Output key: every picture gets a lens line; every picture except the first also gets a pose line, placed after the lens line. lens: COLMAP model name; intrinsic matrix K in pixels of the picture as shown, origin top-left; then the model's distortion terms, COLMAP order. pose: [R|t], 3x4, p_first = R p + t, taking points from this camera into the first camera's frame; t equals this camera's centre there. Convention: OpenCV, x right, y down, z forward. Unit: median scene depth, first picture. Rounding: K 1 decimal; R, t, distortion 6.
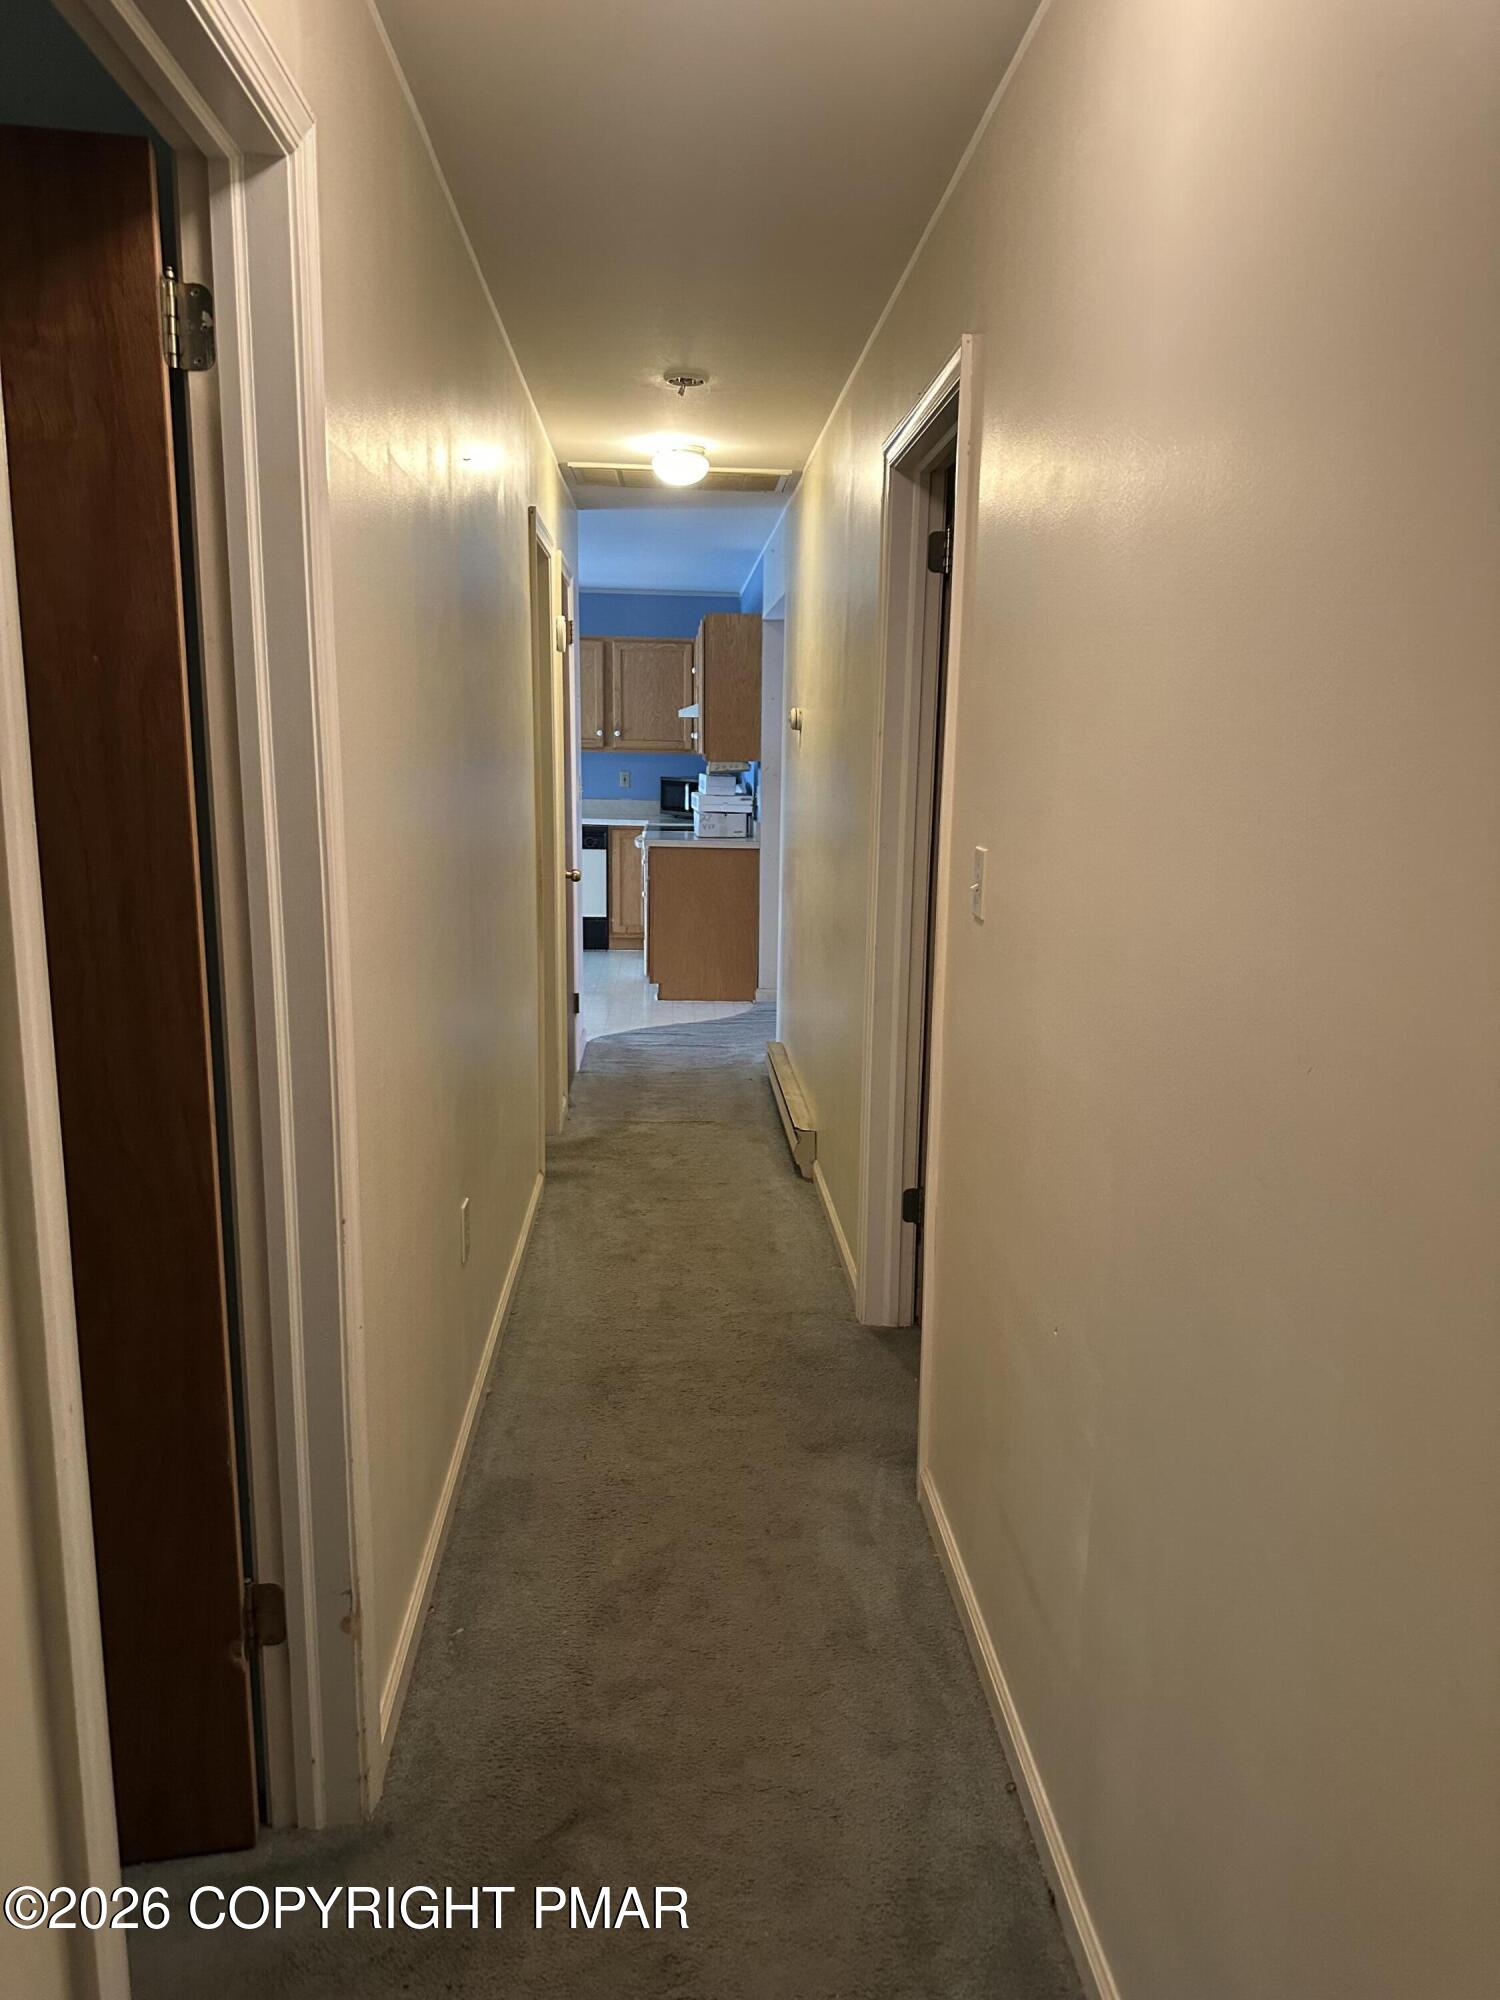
lens RADIAL K [[1394.2, 0, 754.3], [0, 1394.2, 1001.4], [0, 0, 1]] dist [0.008316, 0.001061]
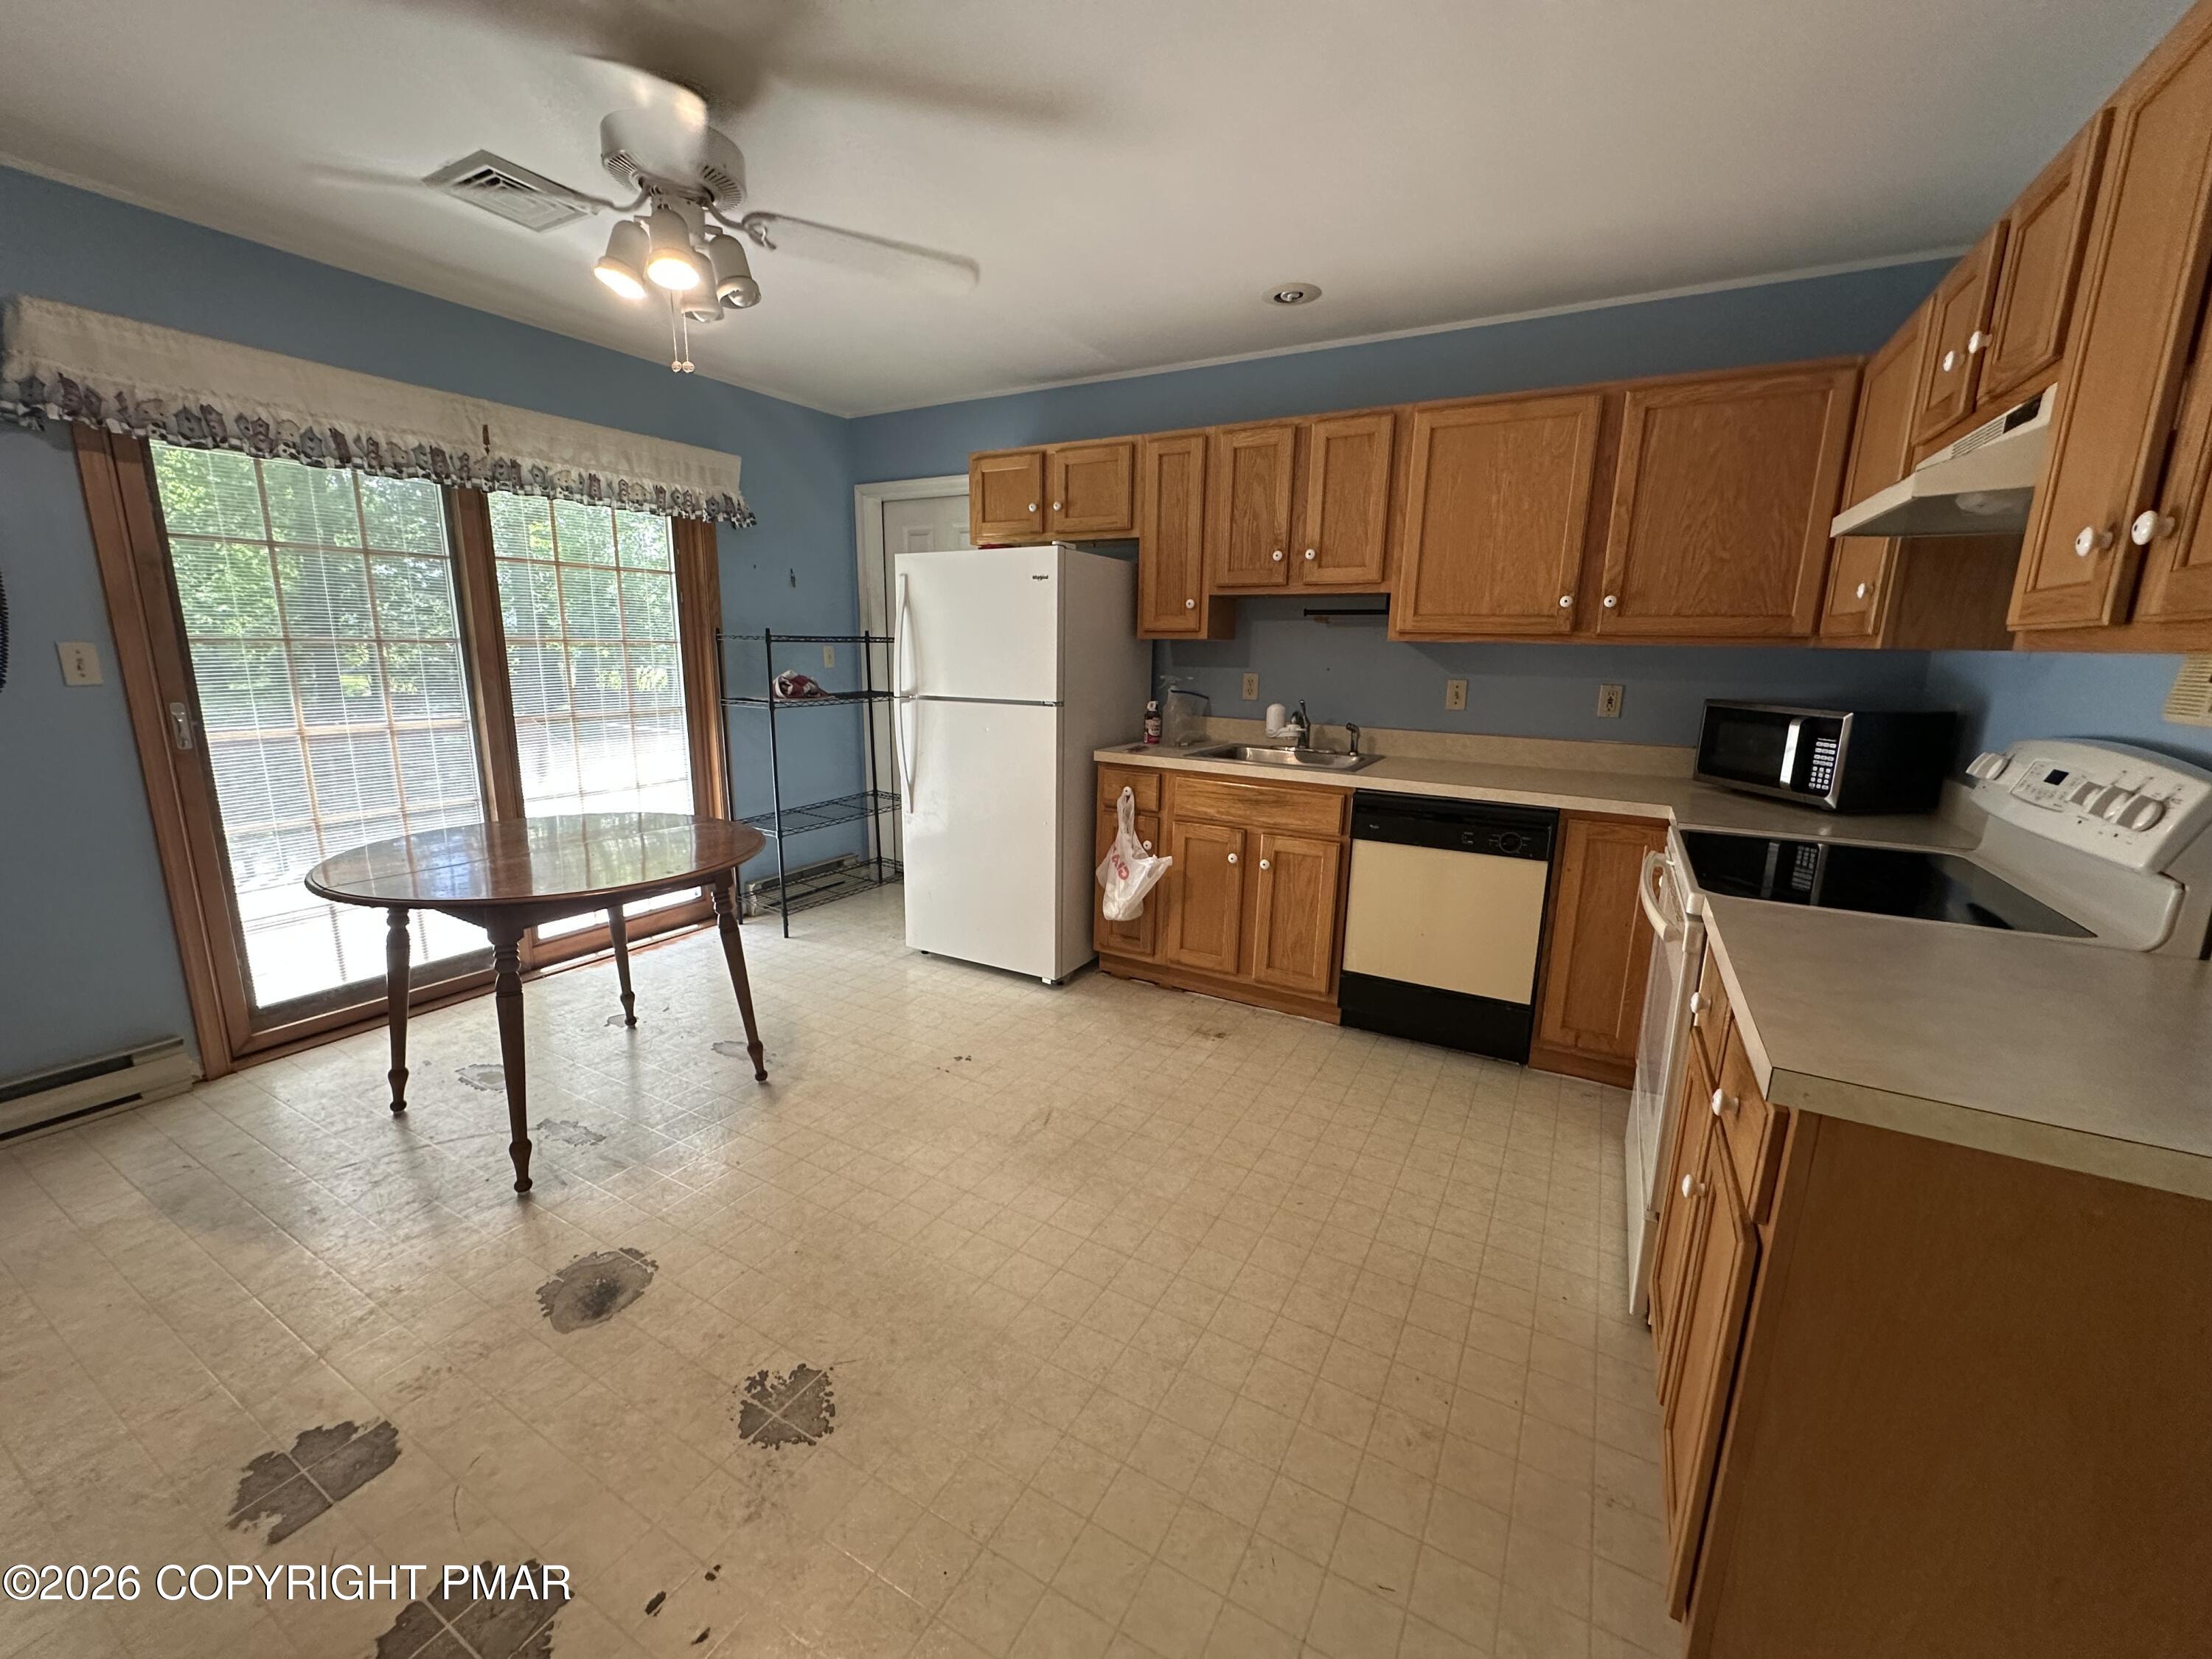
lens RADIAL K [[882.8, 0, 1096.0], [0, 882.8, 829.0], [0, 0, 1]] dist [-0.000541, 0.000992]
pose [[0.835797, 0.114437, -0.536980, -0.075626], [-0.106745, 0.993244, 0.045526, -0.114381], [0.538562, 0.019269, 0.842366, 0.672420]]
